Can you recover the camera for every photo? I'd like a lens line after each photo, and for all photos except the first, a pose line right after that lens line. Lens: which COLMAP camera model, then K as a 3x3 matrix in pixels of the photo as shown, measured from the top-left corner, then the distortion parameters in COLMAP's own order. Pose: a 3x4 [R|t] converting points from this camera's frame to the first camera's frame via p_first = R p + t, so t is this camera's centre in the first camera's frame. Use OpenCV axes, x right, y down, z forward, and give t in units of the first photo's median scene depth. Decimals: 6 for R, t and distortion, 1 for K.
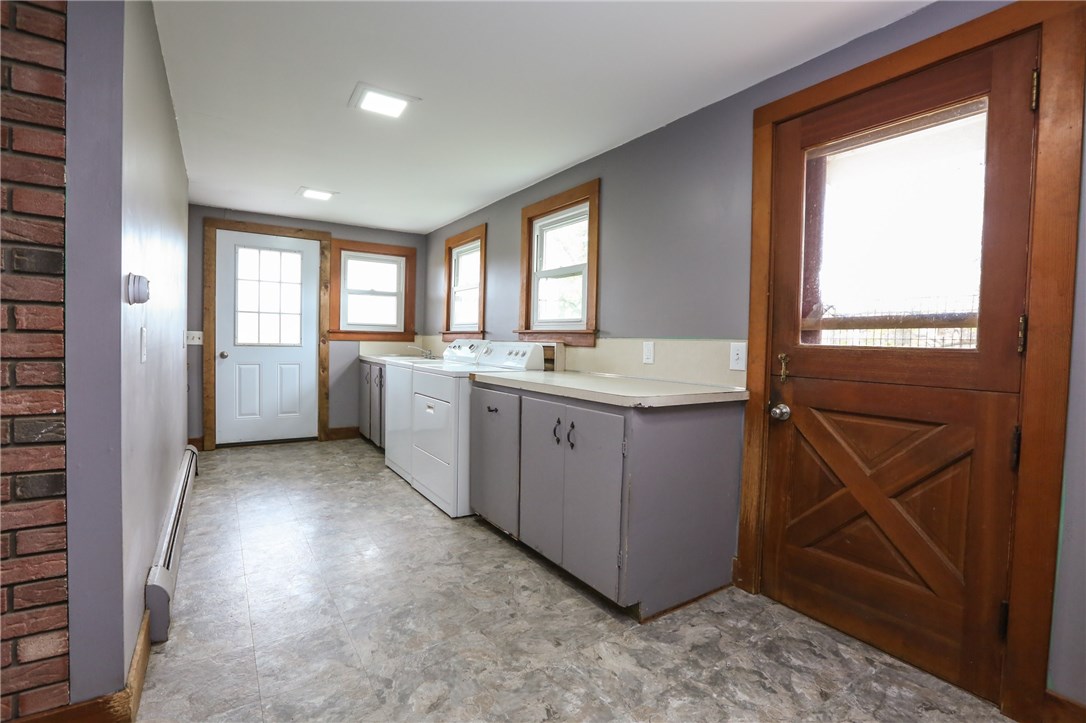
lens RADIAL K [[500.8, 0, 542.2], [0, 500.8, 365.5], [0, 0, 1]] dist [-0.041607, 0.006533]
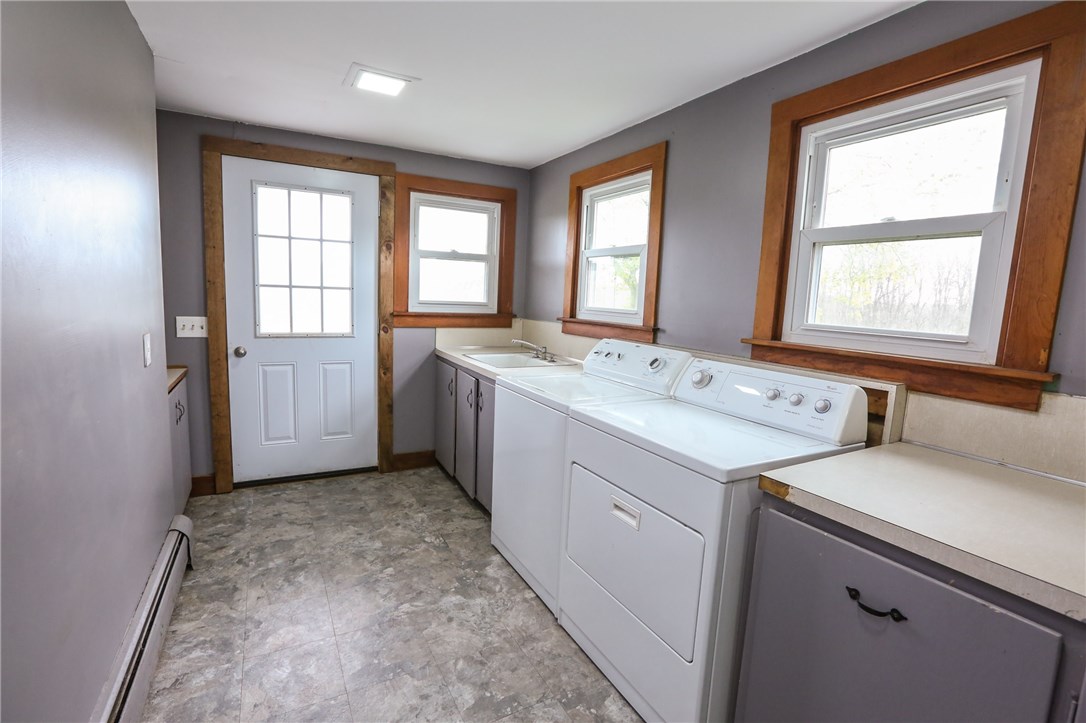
lens RADIAL K [[500.8, 0, 544.8], [0, 500.8, 362.6], [0, 0, 1]] dist [-0.041607, 0.006533]
pose [[0.996969, 0.025518, -0.073492, -0.185823], [-0.019368, 0.996343, 0.083215, -0.068588], [0.075347, -0.081539, 0.993818, 0.364631]]
